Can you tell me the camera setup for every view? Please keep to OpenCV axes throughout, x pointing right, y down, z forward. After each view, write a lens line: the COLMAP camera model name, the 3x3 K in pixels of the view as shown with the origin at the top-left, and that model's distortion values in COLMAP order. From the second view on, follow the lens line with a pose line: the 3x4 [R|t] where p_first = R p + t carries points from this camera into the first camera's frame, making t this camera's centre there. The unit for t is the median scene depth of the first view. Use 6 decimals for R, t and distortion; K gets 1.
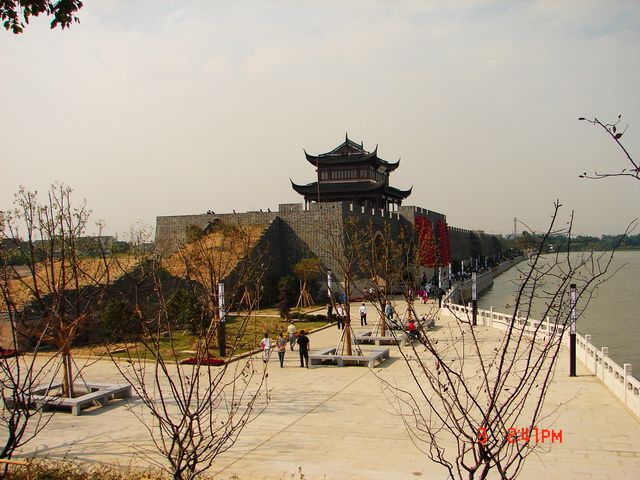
lens RADIAL K [[697.9, 0, 322.3], [0, 697.9, 239.5], [0, 0, 1]] dist [-0.168237, 0.000000]
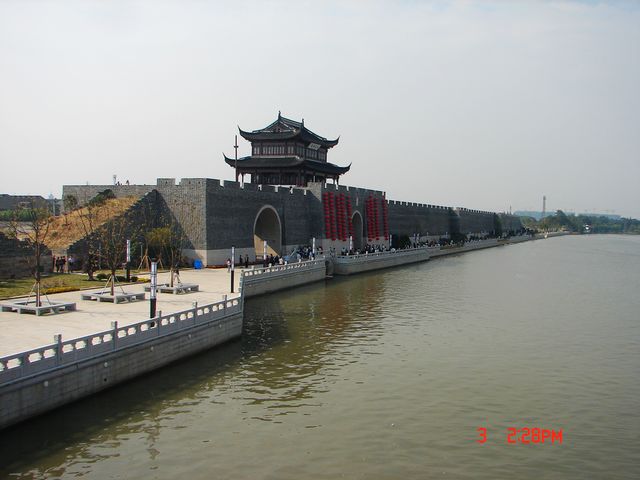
lens RADIAL K [[697.9, 0, 315.7], [0, 697.9, 244.3], [0, 0, 1]] dist [-0.168237, 0.000000]
pose [[0.994601, 0.049589, -0.091163, 0.196957], [-0.044583, 0.997426, 0.056156, -0.012182], [0.093713, -0.051789, 0.994251, -0.058985]]
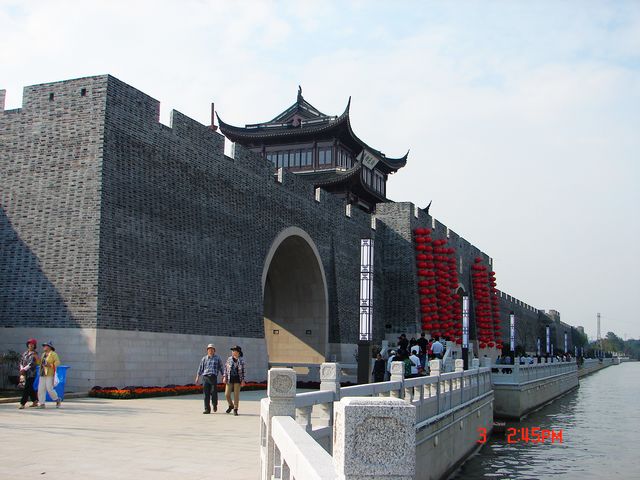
lens RADIAL K [[779.2, 0, 323.5], [0, 779.2, 241.4], [0, 0, 1]] dist [-0.103041, 0.000000]
pose [[0.997351, 0.026649, -0.067686, 0.096585], [-0.035044, 0.991406, -0.126043, 0.038846], [0.063745, 0.128081, 0.989713, 0.428467]]
